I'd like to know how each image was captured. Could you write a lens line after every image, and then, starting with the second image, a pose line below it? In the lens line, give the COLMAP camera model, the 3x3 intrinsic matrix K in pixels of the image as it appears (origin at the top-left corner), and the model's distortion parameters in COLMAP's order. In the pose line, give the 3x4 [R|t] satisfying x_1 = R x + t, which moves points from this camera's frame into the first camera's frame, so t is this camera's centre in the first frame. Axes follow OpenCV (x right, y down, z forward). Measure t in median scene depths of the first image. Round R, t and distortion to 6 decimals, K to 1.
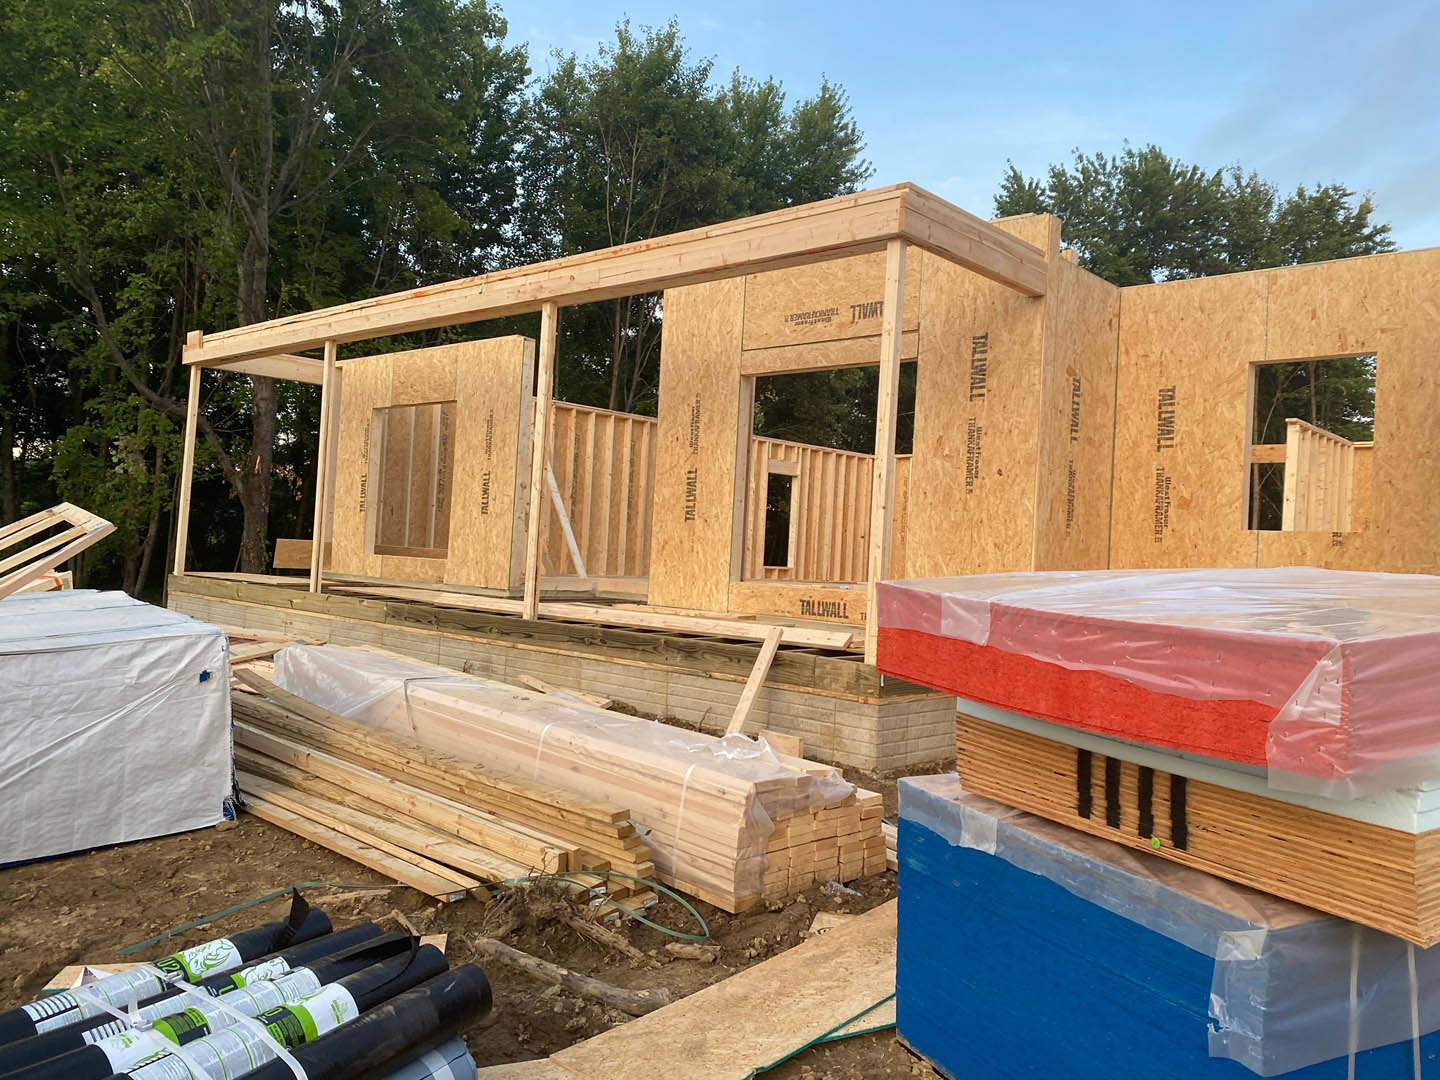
lens RADIAL K [[1106.3, 0, 727.2], [0, 1106.3, 529.1], [0, 0, 1]] dist [0.022630, -0.013641]
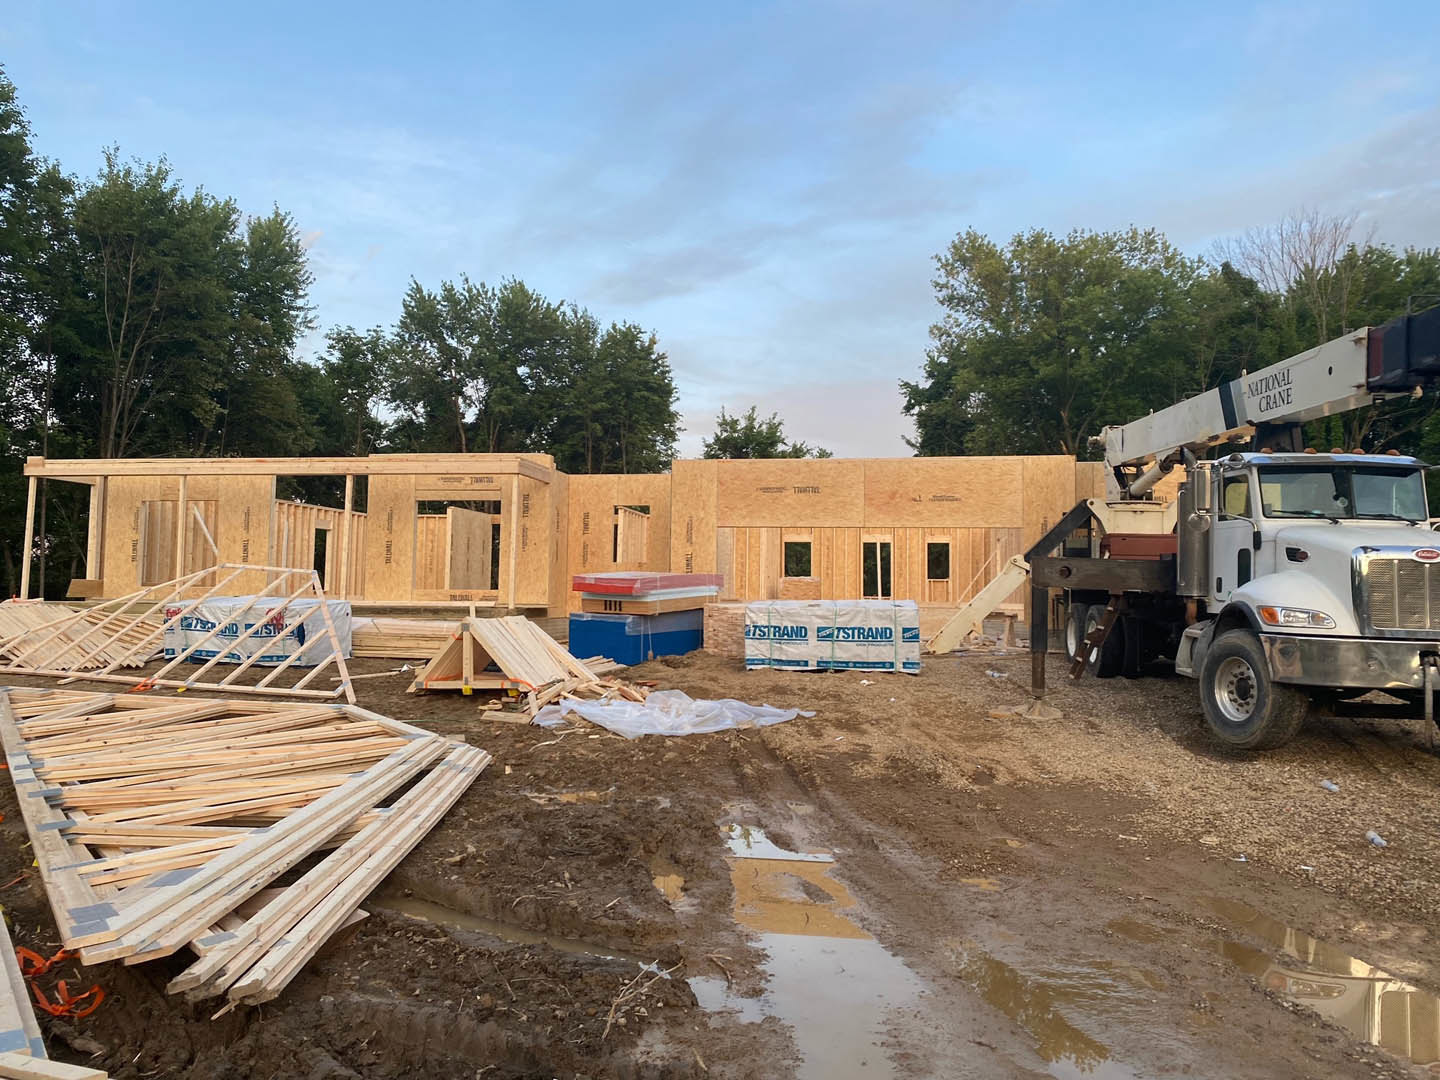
lens RADIAL K [[1106.3, 0, 727.2], [0, 1106.3, 529.1], [0, 0, 1]] dist [0.022630, -0.013641]
pose [[0.836812, -0.007050, 0.547445, -0.189356], [0.020875, 0.999601, -0.019036, -0.005418], [-0.547092, 0.027358, 0.836625, -0.347230]]
